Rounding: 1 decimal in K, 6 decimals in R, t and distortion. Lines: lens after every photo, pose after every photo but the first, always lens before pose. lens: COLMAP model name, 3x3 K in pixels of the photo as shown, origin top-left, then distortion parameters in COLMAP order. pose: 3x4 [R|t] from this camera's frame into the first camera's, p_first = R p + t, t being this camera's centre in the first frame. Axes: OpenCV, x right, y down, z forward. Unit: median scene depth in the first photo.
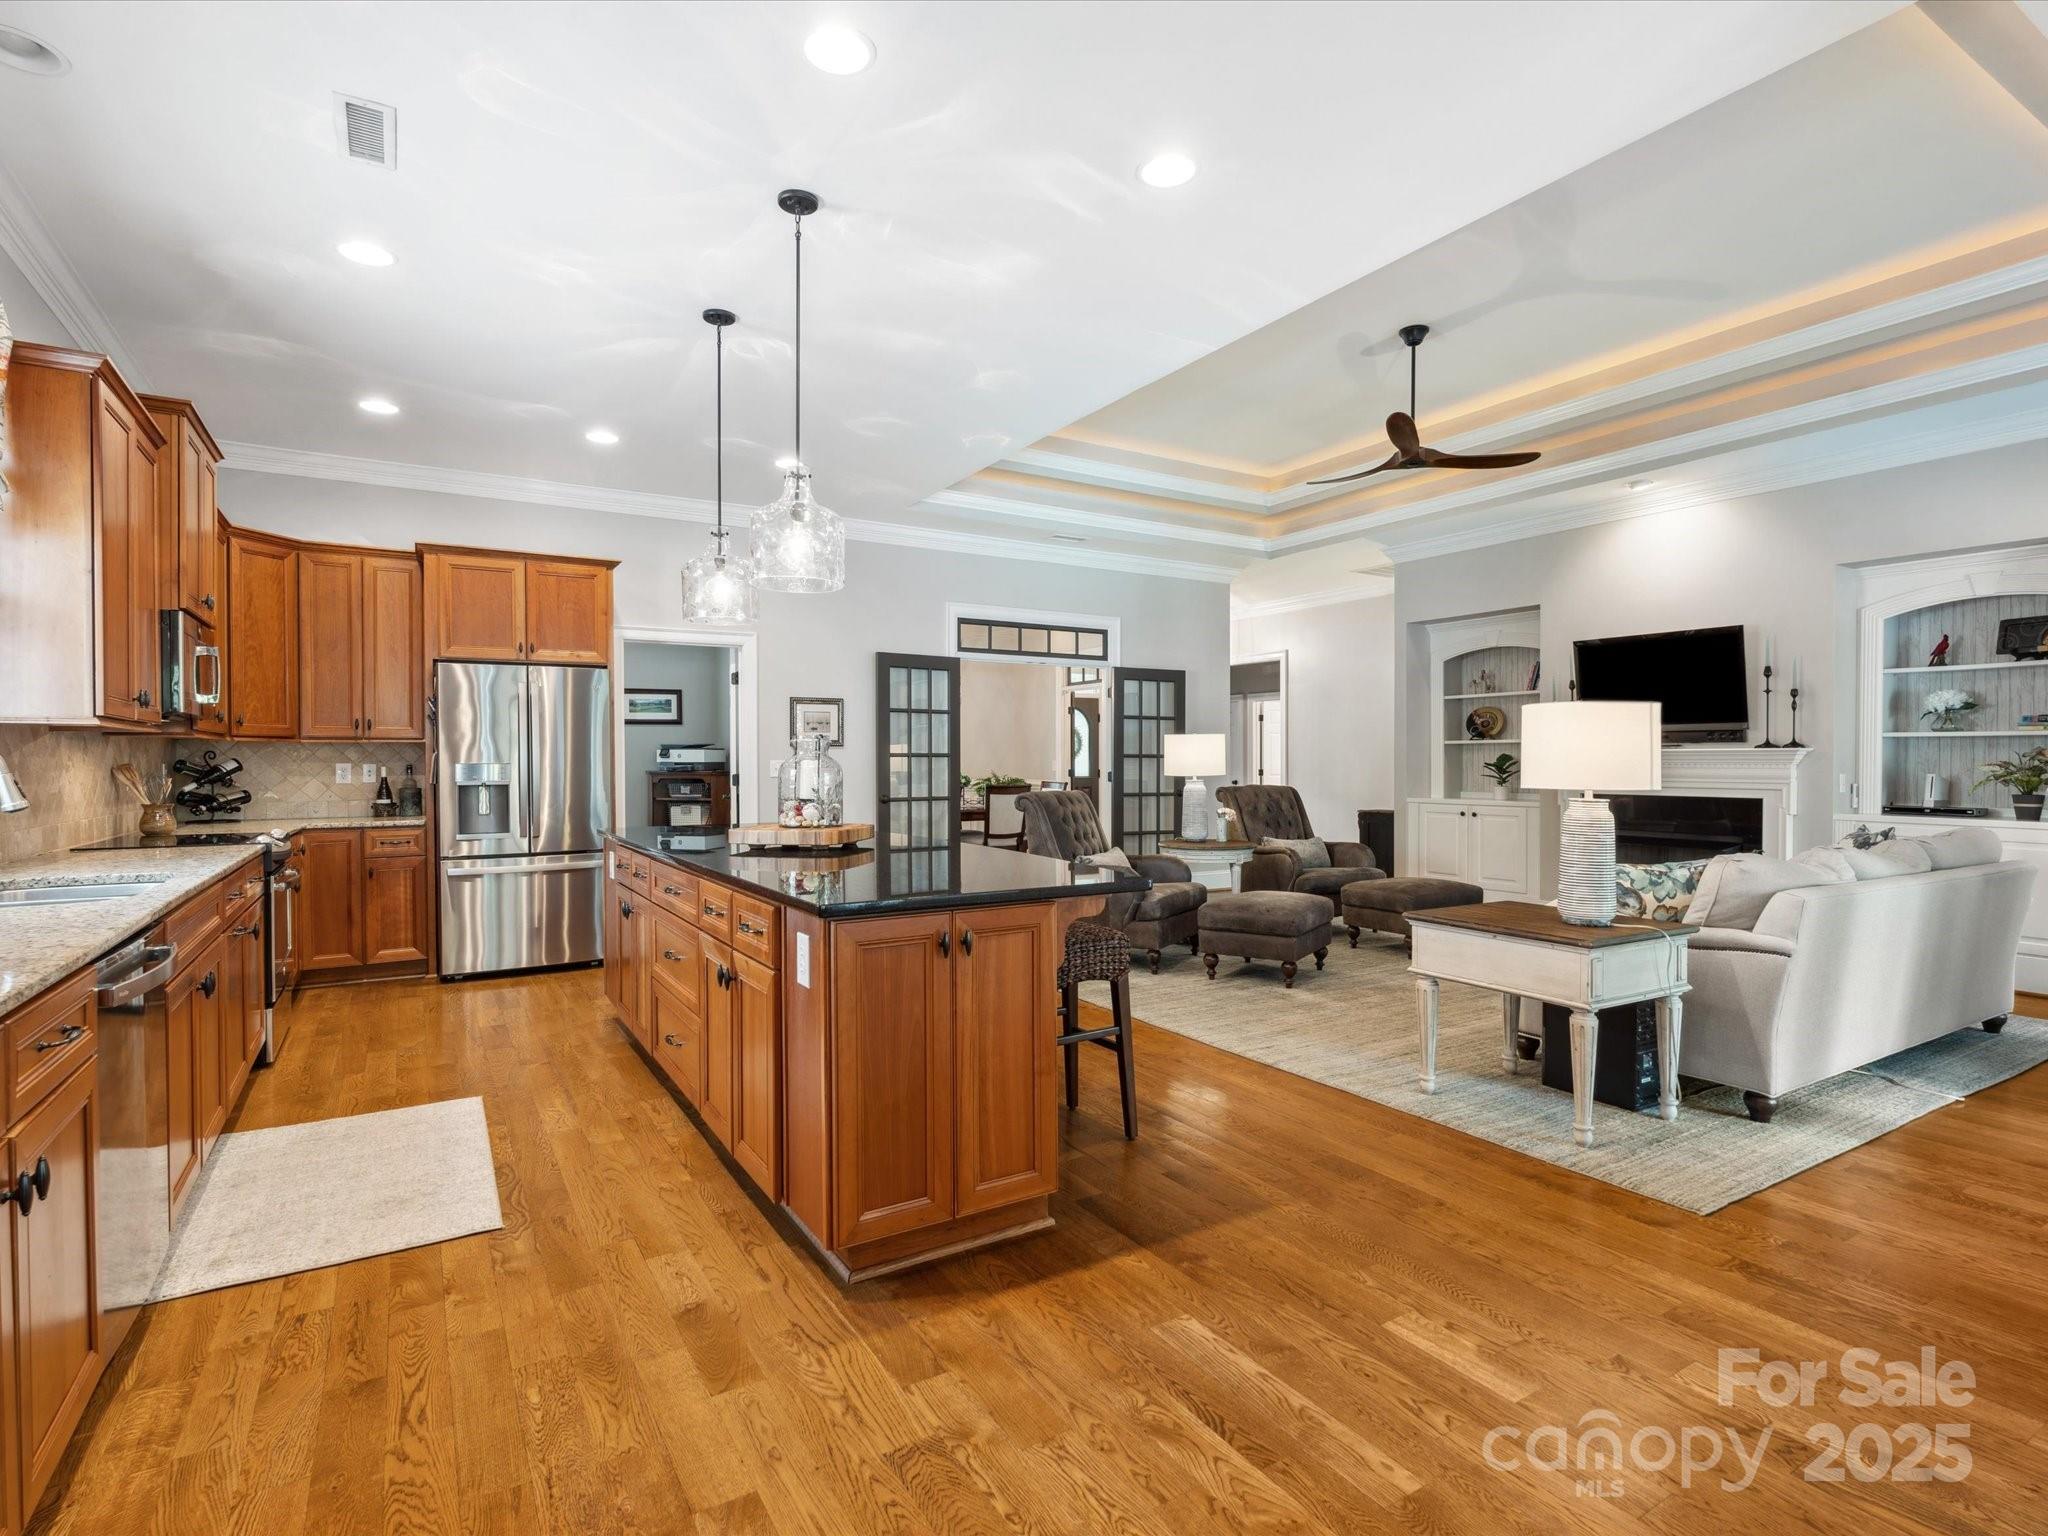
lens RADIAL K [[1016.3, 0, 1026.2], [0, 1016.3, 771.4], [0, 0, 1]] dist [-0.003981, 0.000443]
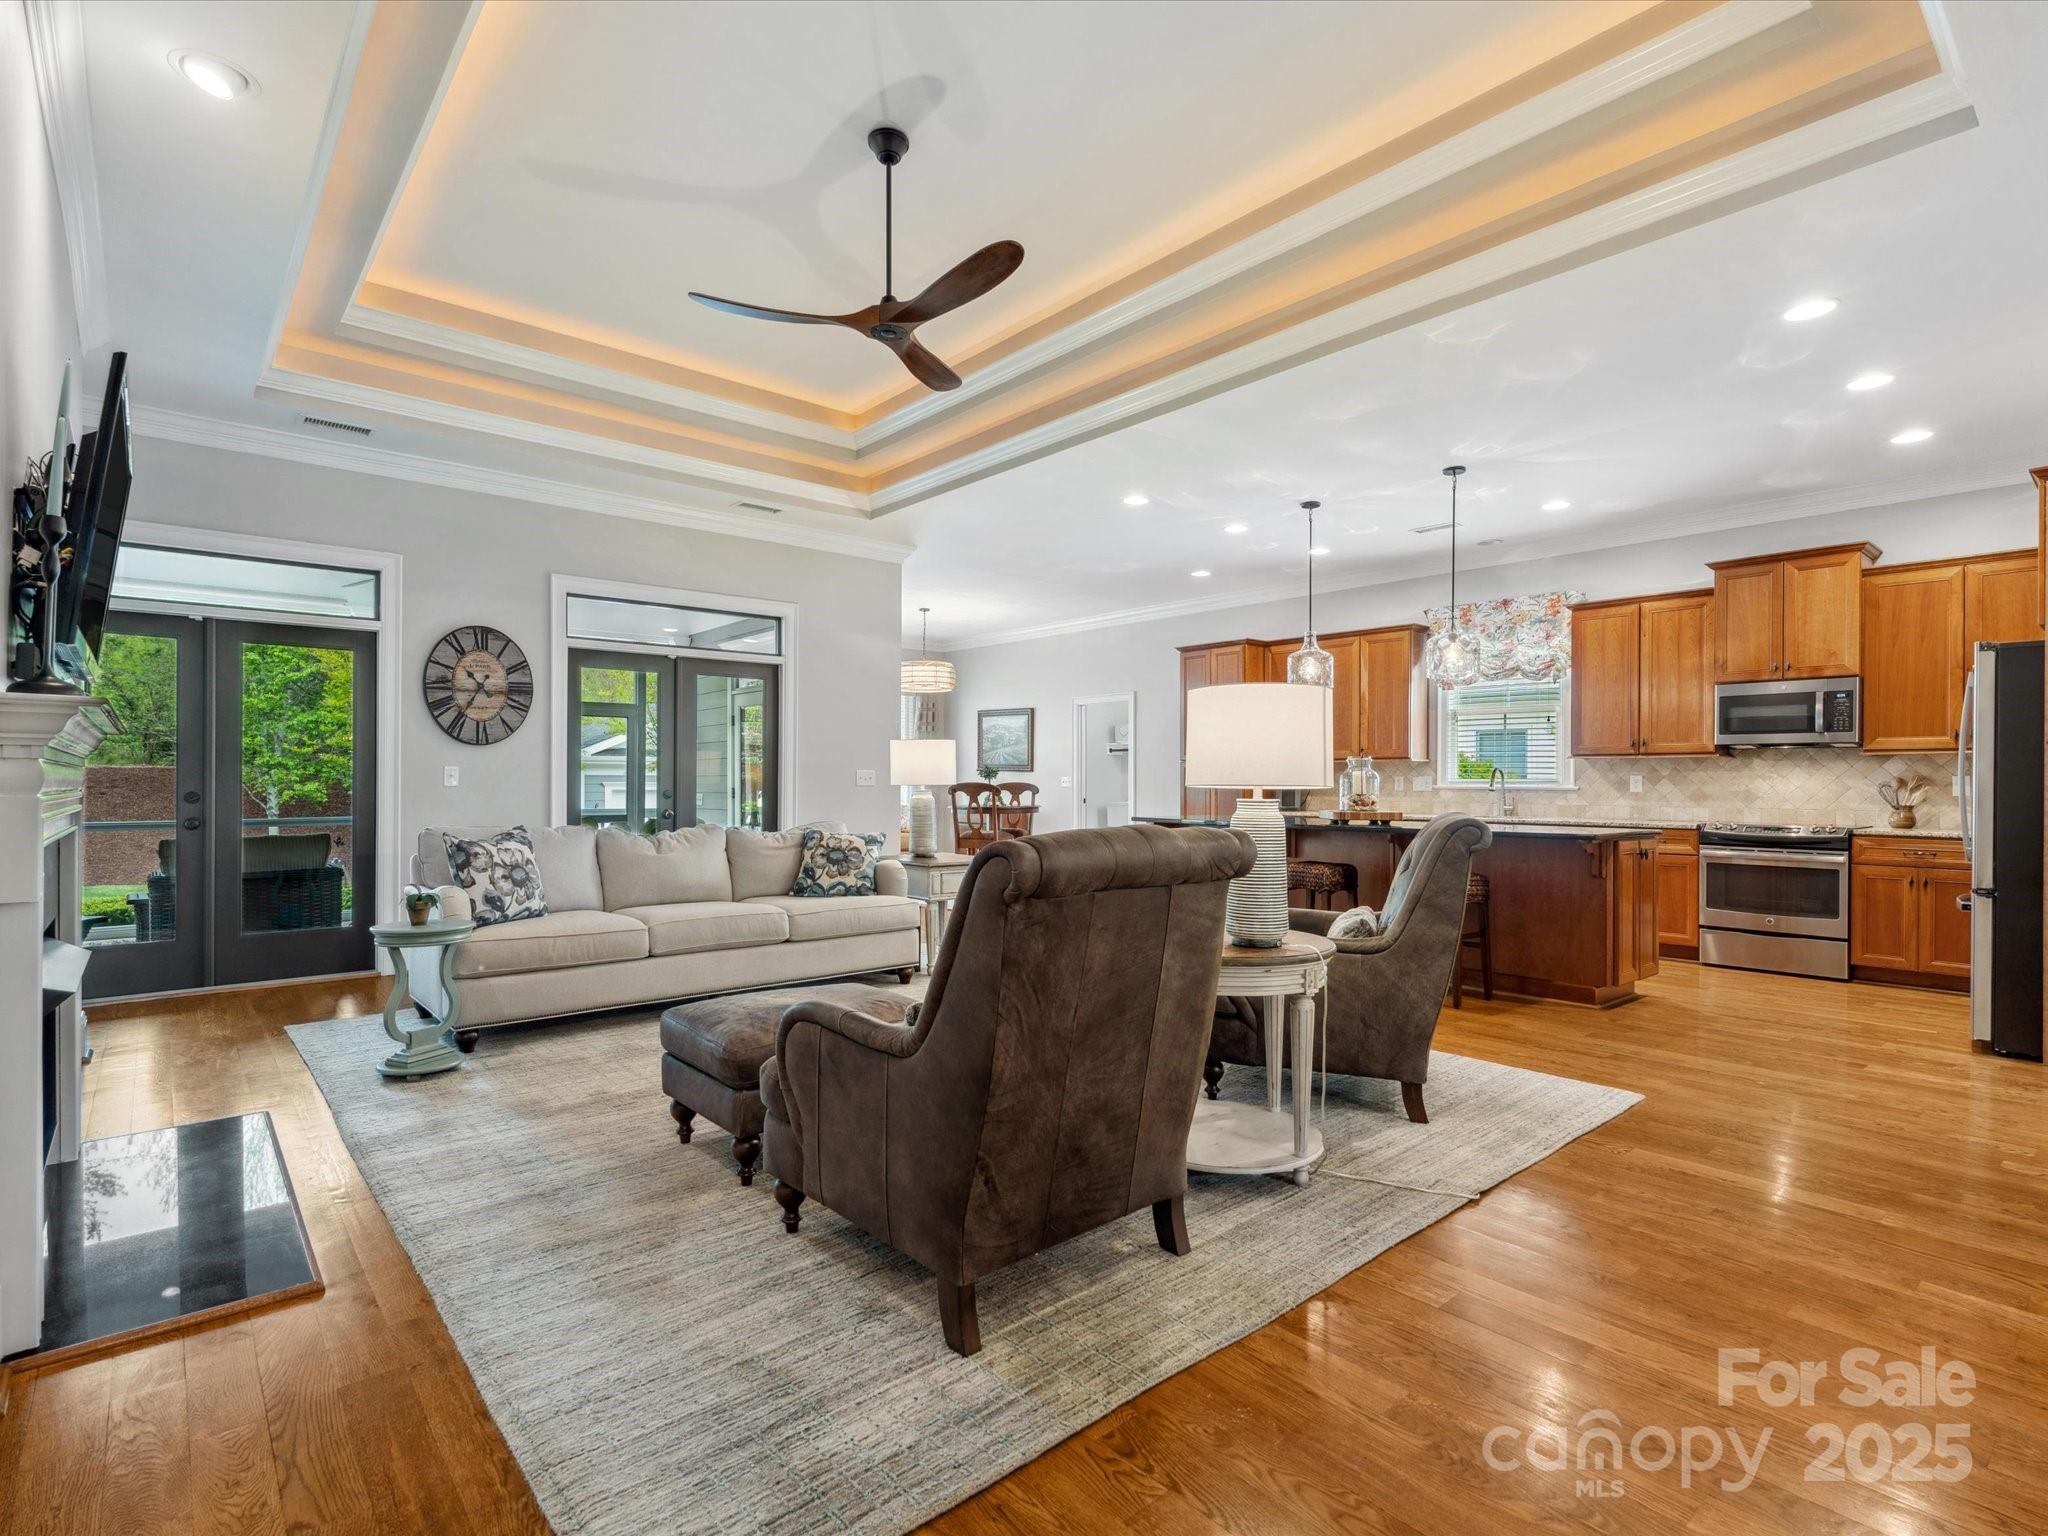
lens RADIAL K [[1016.3, 0, 1018.4], [0, 1016.3, 781.6], [0, 0, 1]] dist [-0.003981, 0.000443]
pose [[-0.986955, -0.003229, -0.160962, 0.571954], [-0.004753, 0.999947, 0.009083, -0.006550], [0.160924, 0.009730, -0.986919, 2.418842]]
